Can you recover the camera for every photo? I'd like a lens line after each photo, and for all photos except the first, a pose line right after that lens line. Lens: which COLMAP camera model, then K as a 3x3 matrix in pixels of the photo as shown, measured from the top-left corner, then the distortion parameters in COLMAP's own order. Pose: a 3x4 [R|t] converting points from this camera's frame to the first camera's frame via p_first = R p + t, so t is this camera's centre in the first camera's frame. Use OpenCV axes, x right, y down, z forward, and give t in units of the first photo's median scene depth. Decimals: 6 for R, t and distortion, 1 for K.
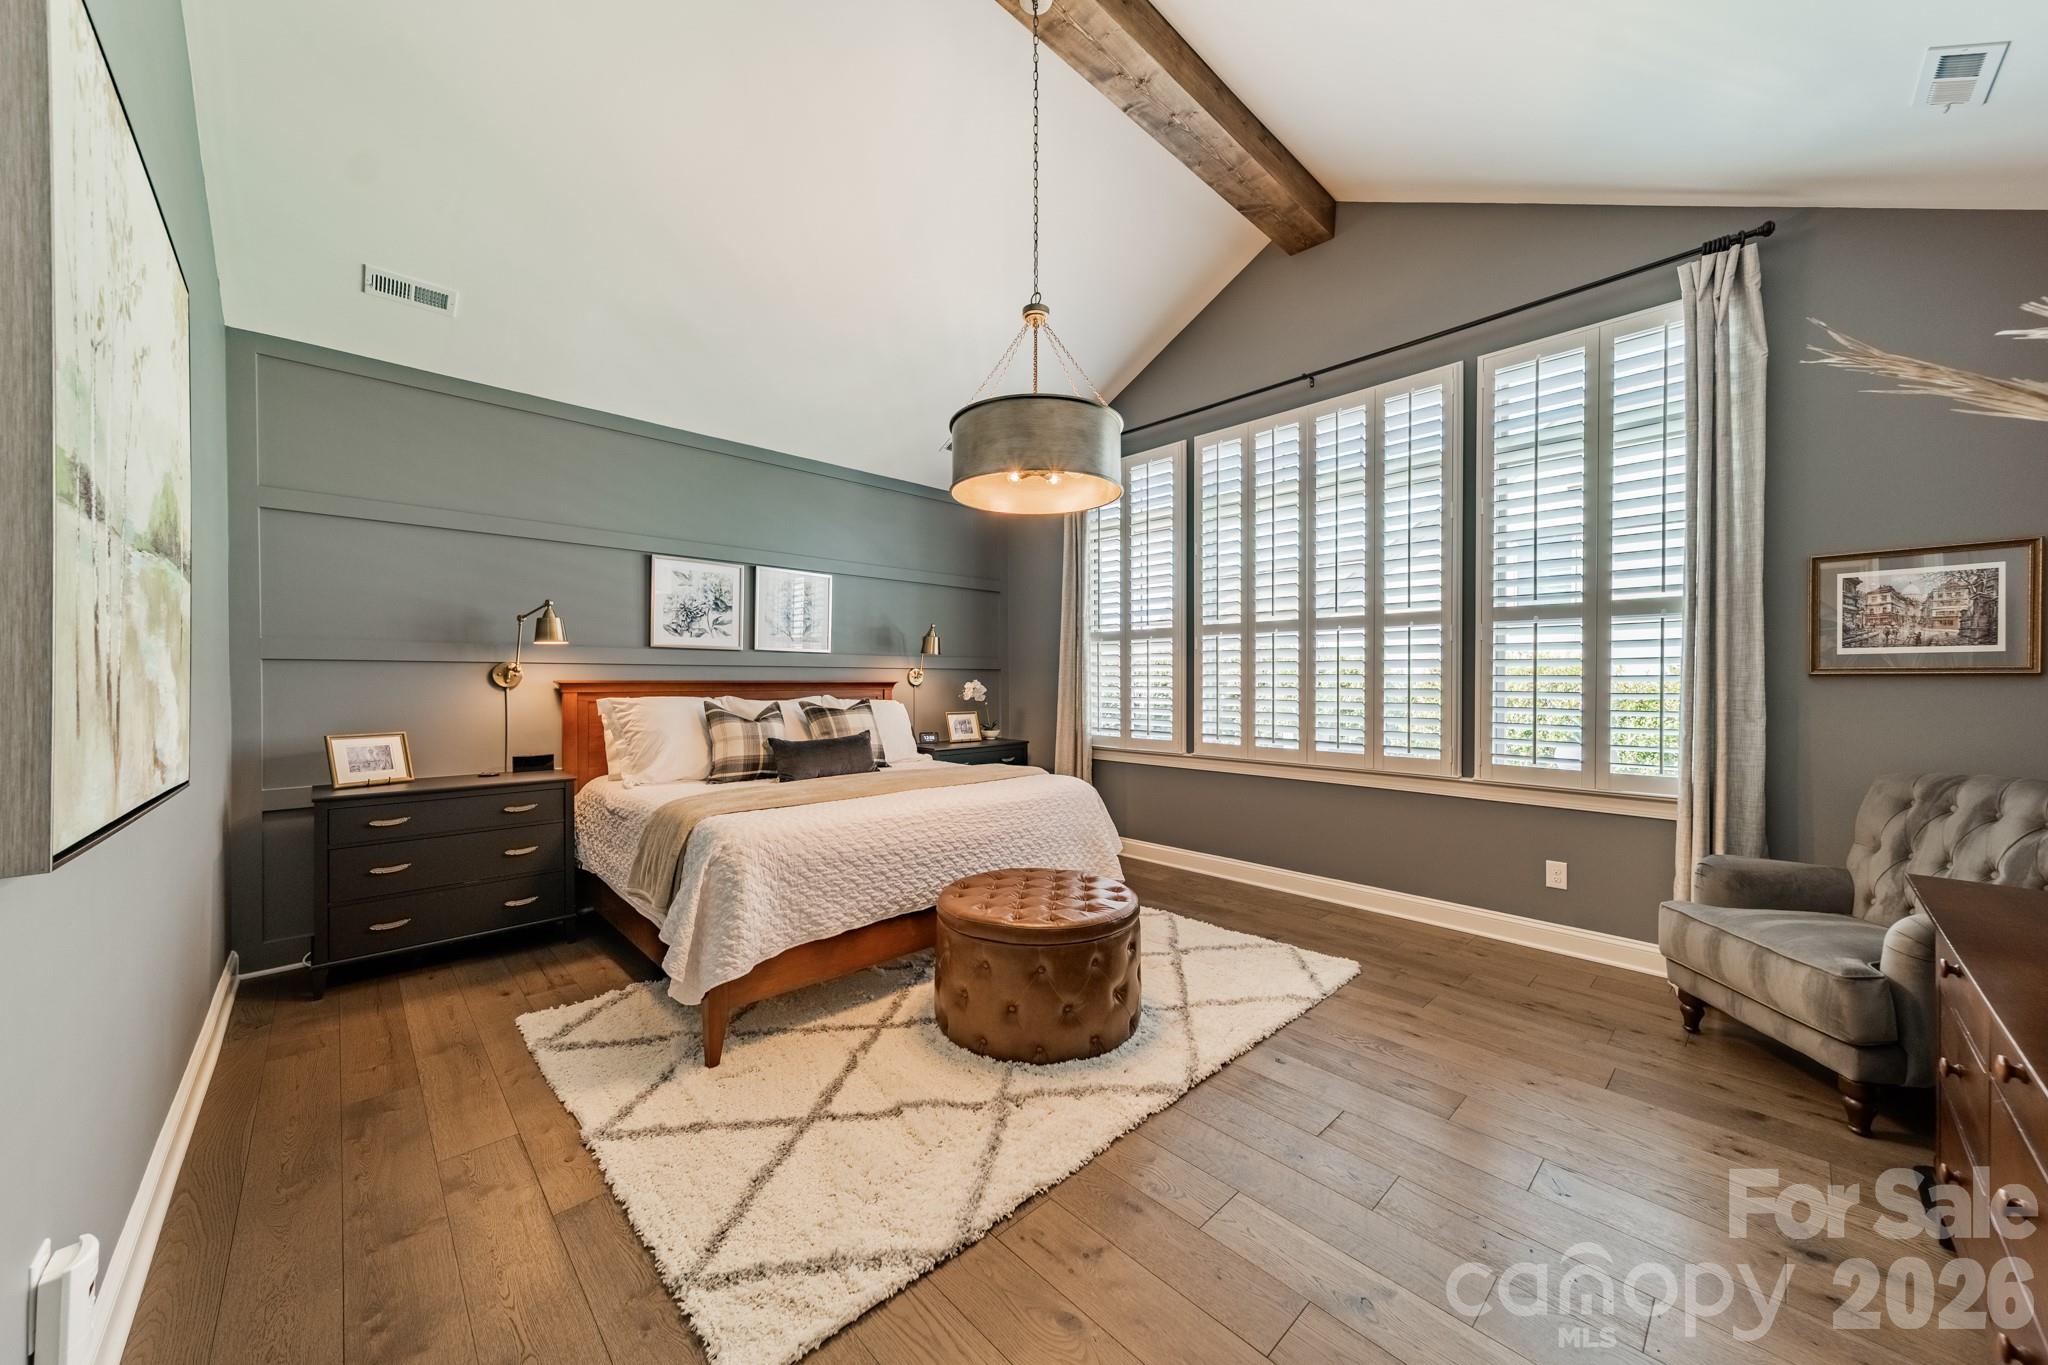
lens RADIAL K [[721.7, 0, 1029.2], [0, 721.7, 682.1], [0, 0, 1]] dist [0.008198, -0.000236]
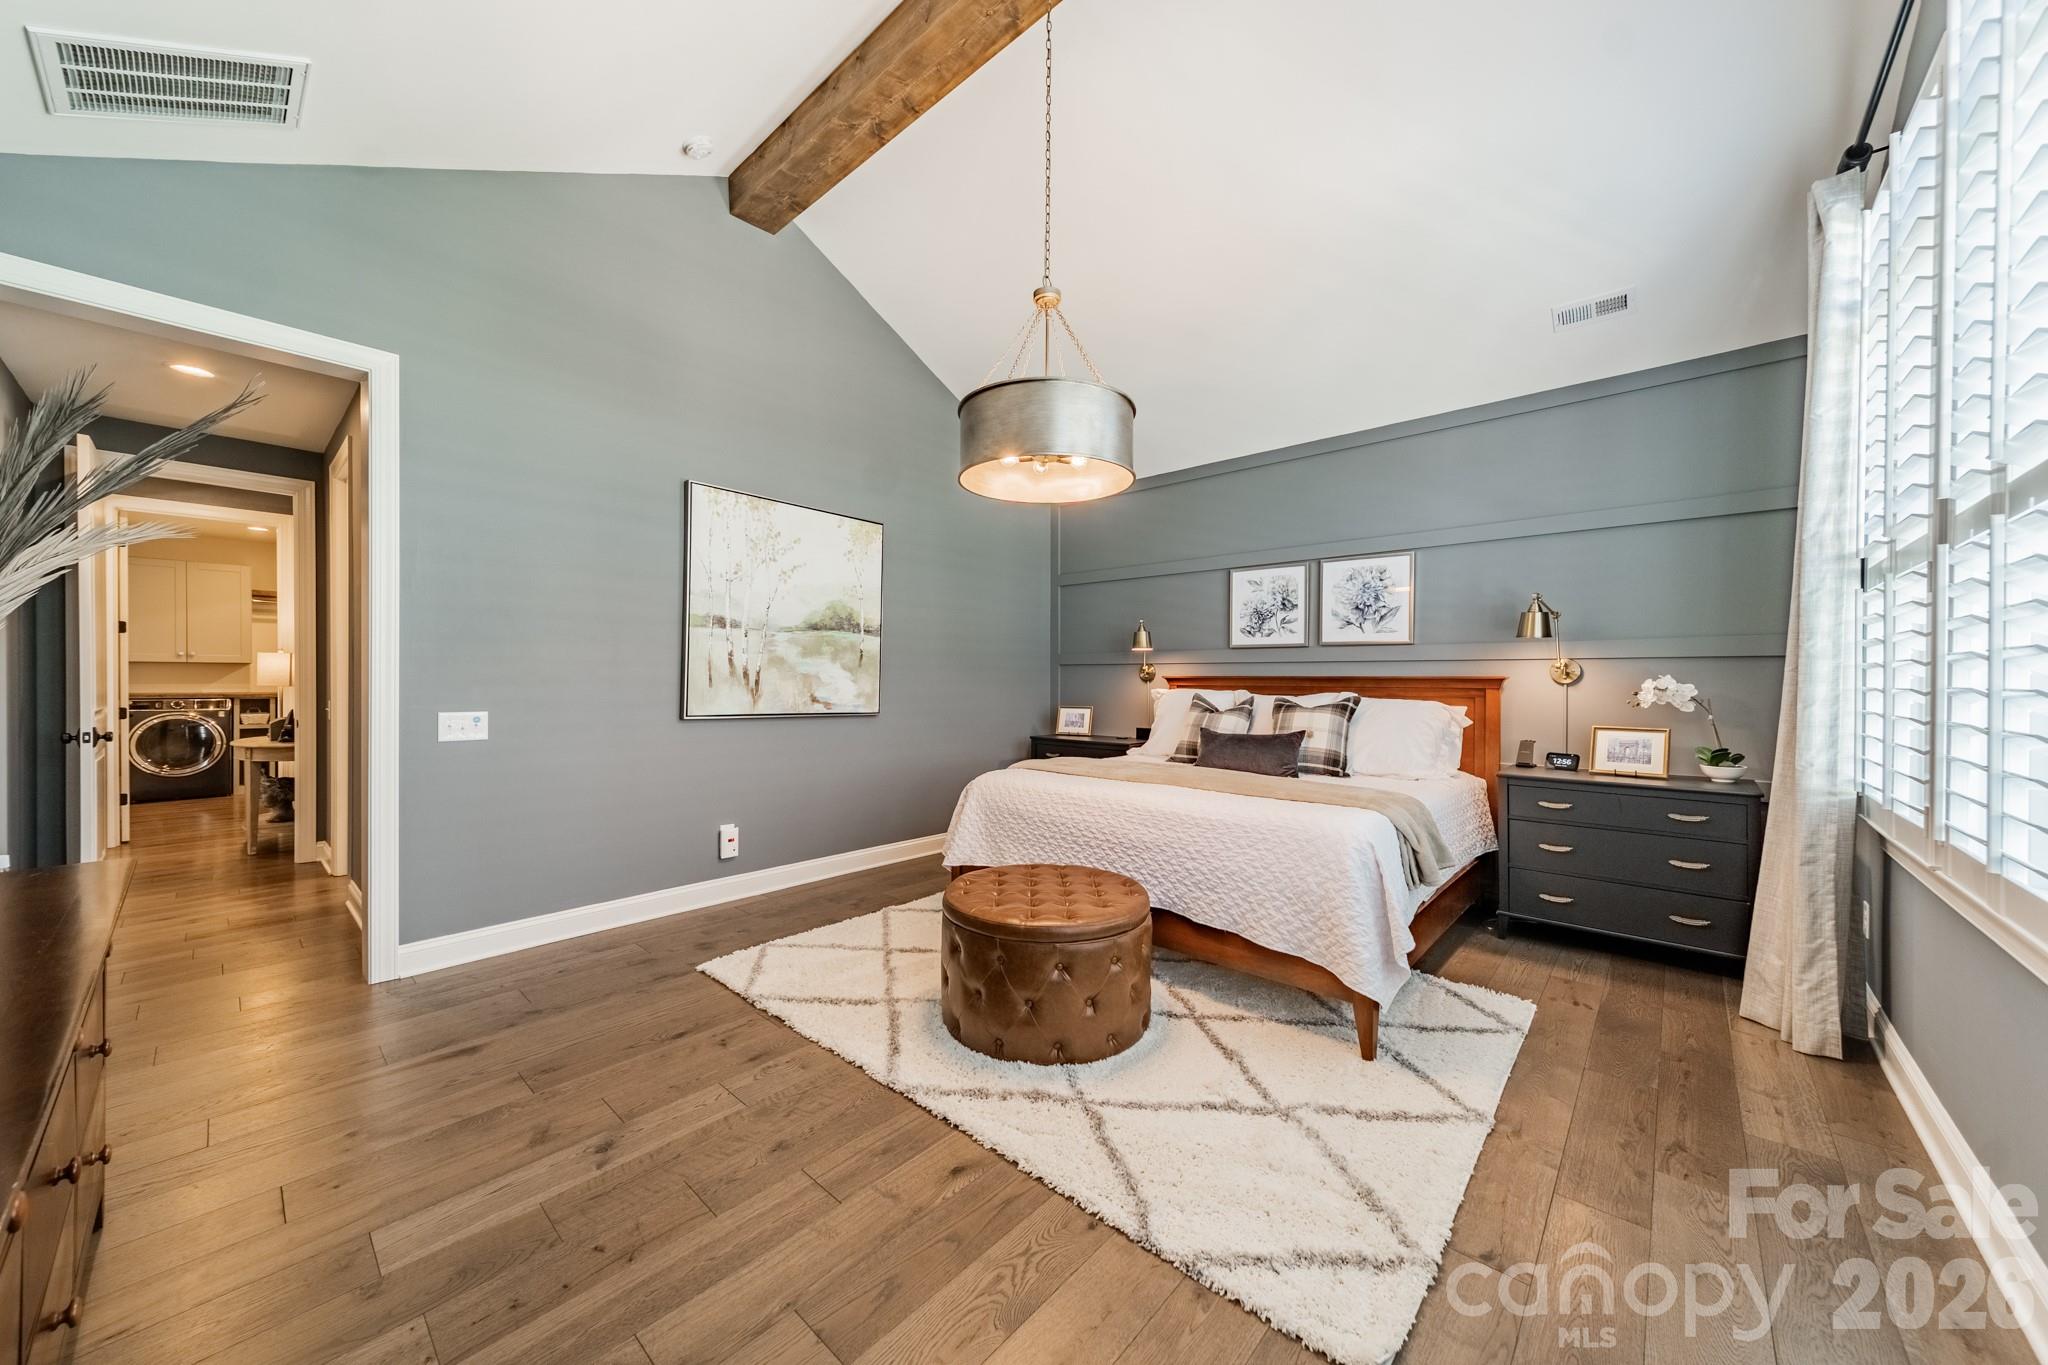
lens RADIAL K [[721.3, 0, 1046.5], [0, 721.3, 684.4], [0, 0, 1]] dist [0.001407, -0.000009]
pose [[0.089853, 0.008462, -0.995919, 0.634777], [-0.003195, 0.999961, 0.008208, 0.003271], [0.995950, 0.002444, 0.089876, 0.586484]]
